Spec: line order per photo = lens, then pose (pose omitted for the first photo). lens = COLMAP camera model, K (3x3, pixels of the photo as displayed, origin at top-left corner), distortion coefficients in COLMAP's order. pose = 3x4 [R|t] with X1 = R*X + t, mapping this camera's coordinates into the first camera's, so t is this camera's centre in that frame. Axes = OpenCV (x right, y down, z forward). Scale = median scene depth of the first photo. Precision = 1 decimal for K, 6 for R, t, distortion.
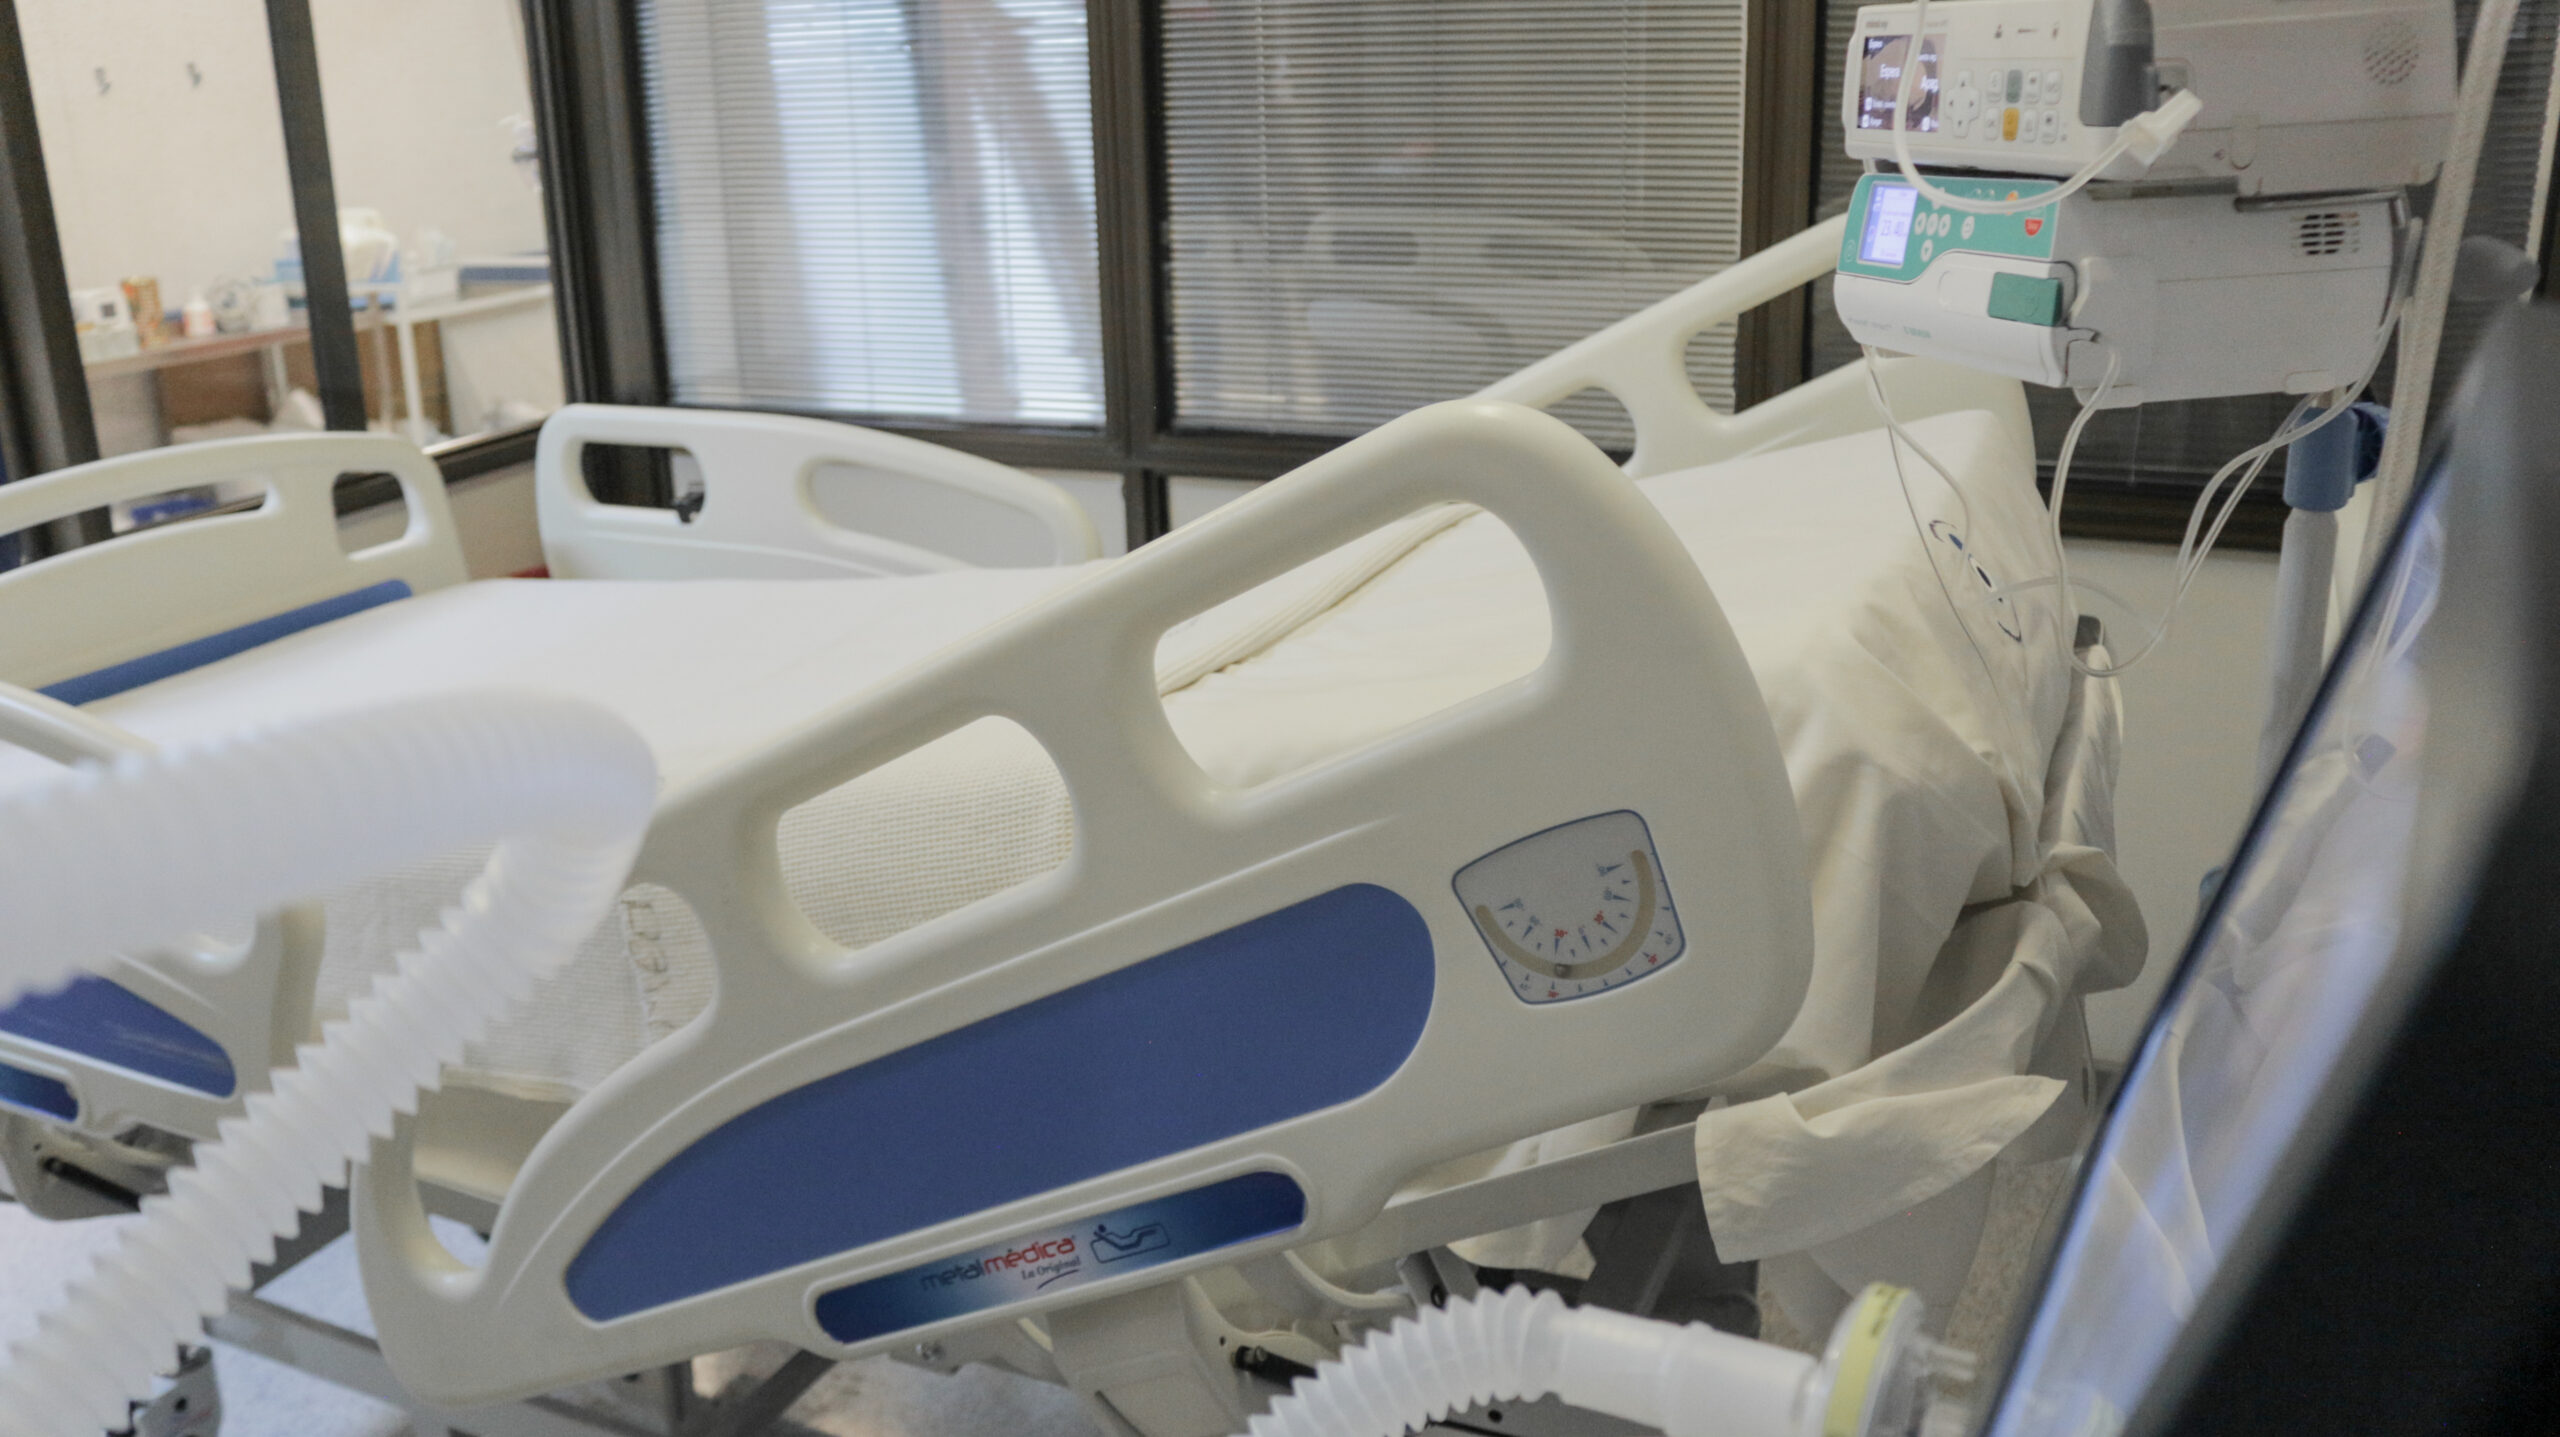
lens RADIAL K [[2082.4, 0, 1270.7], [0, 2082.4, 717.1], [0, 0, 1]] dist [-0.159757, 0.123415]
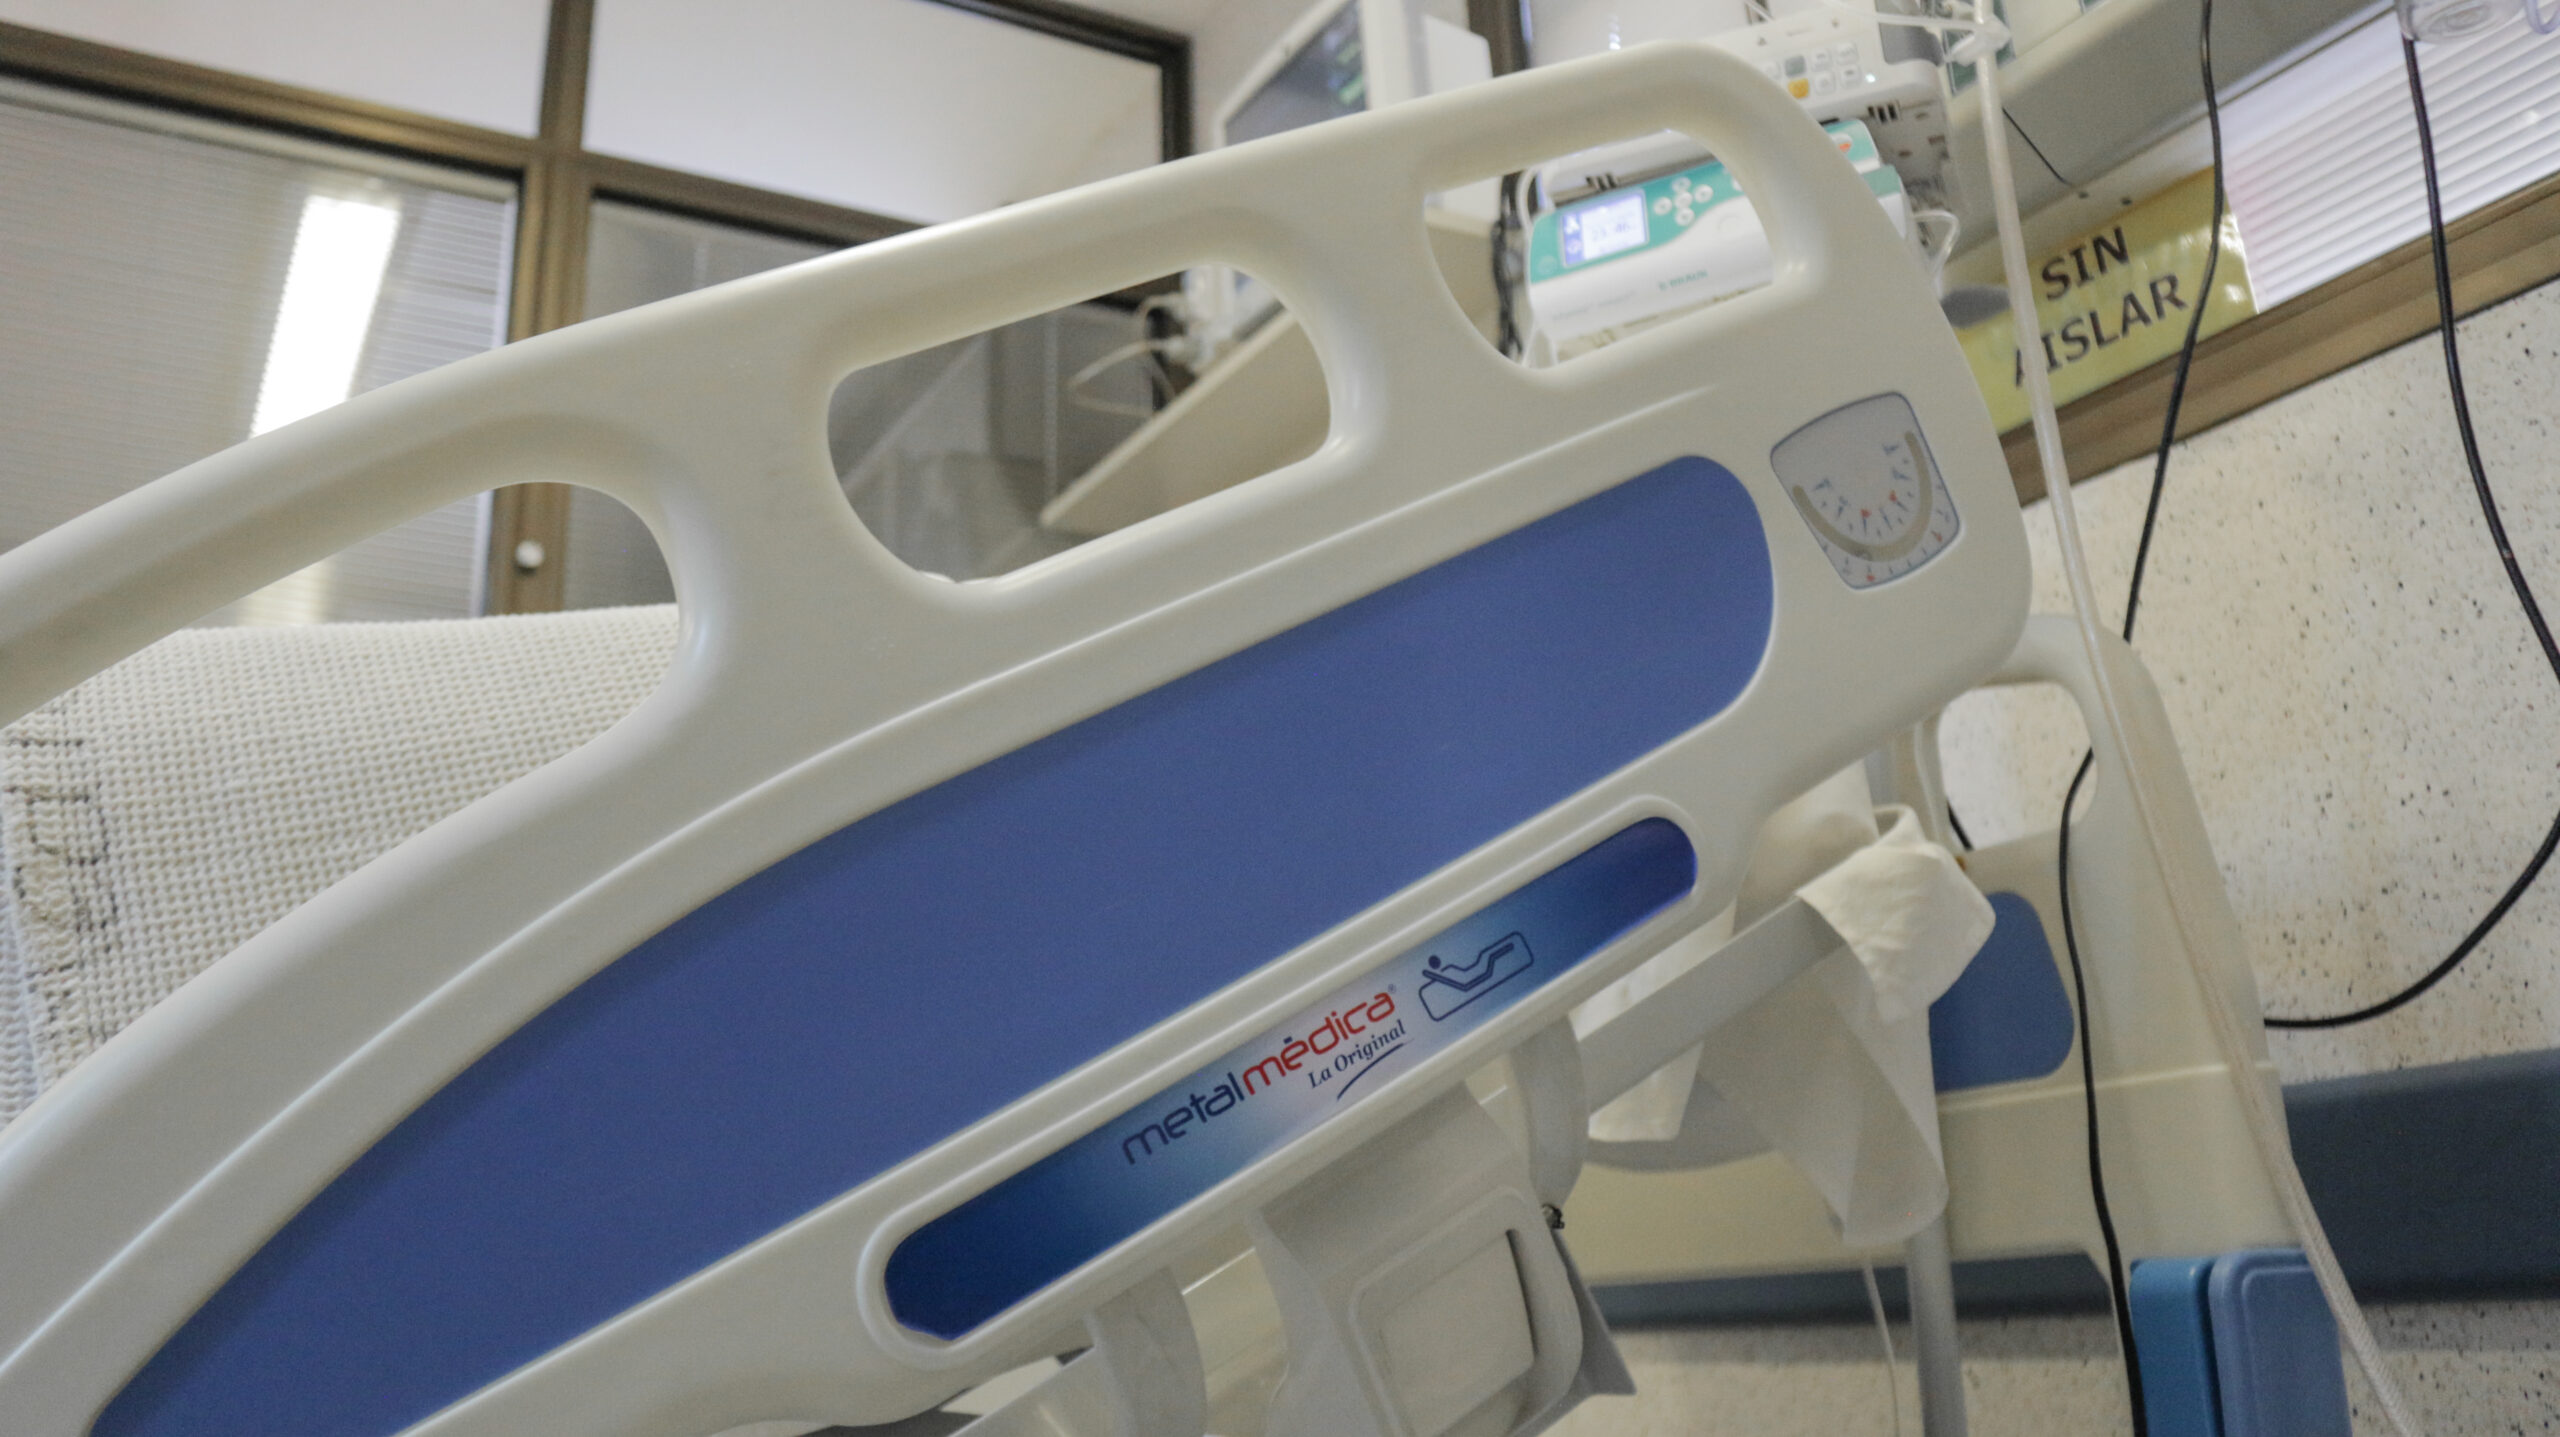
lens RADIAL K [[2082.4, 0, 1270.7], [0, 2082.4, 717.1], [0, 0, 1]] dist [-0.159757, 0.123415]
pose [[0.594320, 0.225400, 0.771996, -0.640161], [0.272336, 0.846804, -0.456899, 0.470259], [-0.756714, 0.481786, 0.441888, 0.712519]]
